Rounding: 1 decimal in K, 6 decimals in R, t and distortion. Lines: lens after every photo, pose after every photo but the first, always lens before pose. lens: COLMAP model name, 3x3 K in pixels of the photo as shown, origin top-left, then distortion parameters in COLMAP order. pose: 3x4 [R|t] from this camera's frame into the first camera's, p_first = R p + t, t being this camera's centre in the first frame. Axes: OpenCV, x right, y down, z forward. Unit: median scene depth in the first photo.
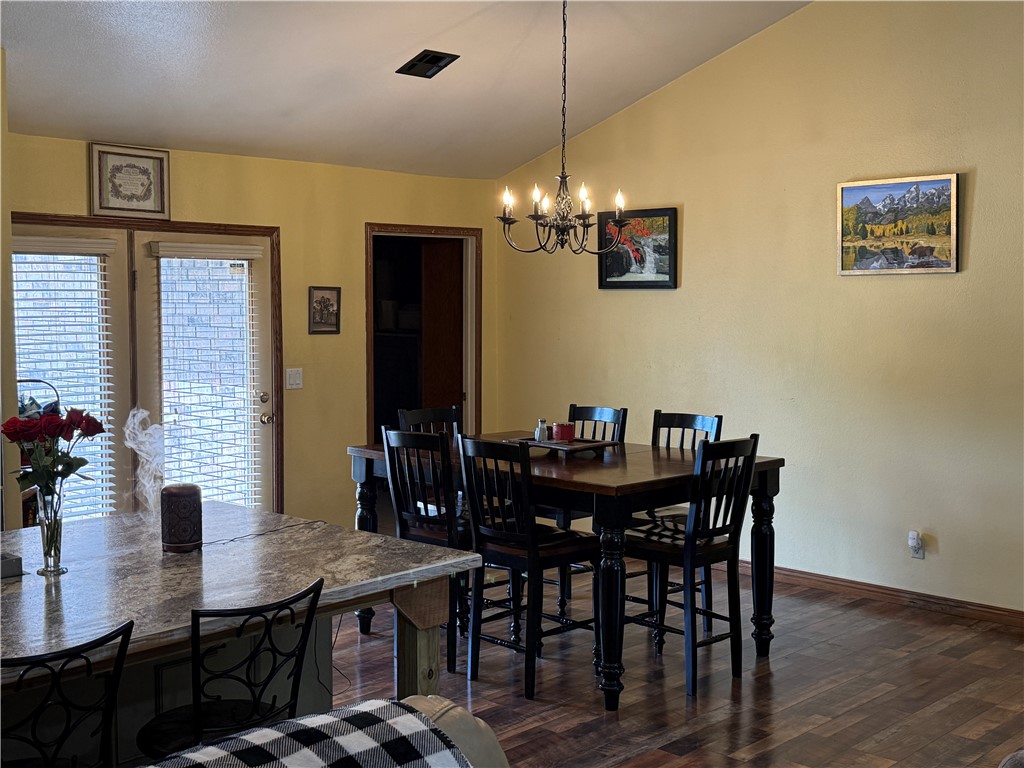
lens RADIAL K [[1231.6, 0, 512.0], [0, 1231.6, 384.0], [0, 0, 1]] dist [0.134703, -0.019493]
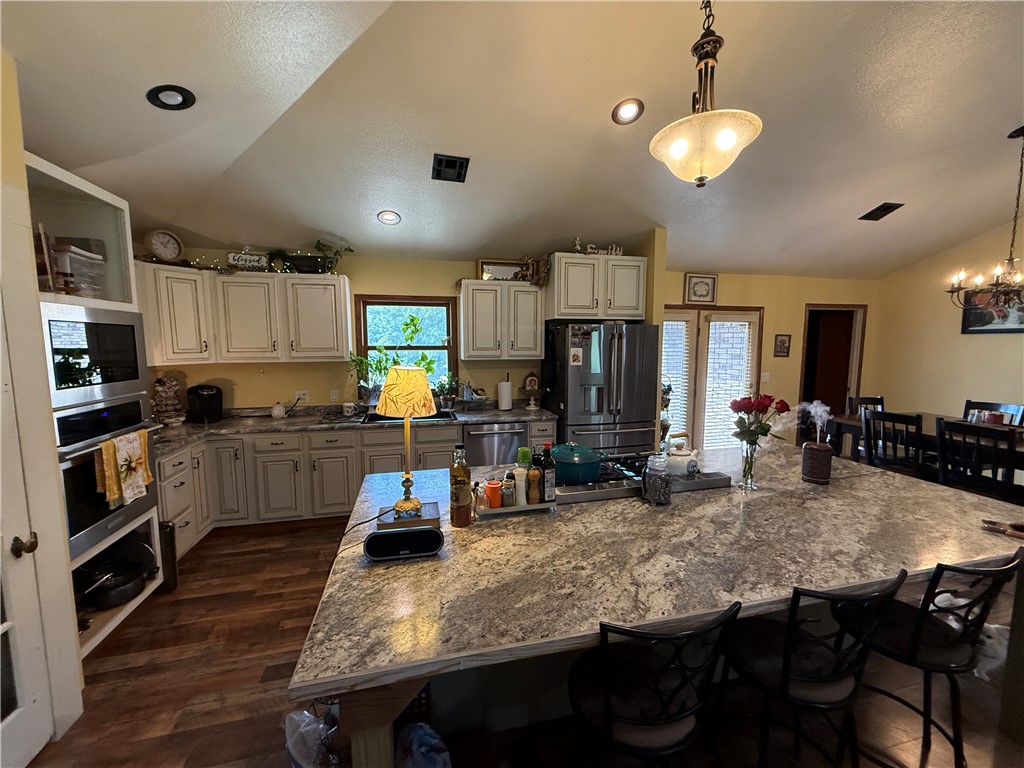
lens RADIAL K [[411.4, 0, 512.0], [0, 411.4, 384.0], [0, 0, 1]] dist [0.000601, 0.000098]
pose [[0.839926, 0.051593, -0.540244, -0.164966], [-0.038247, 0.998623, 0.035903, -0.001636], [0.541352, -0.009493, 0.840742, 0.163994]]
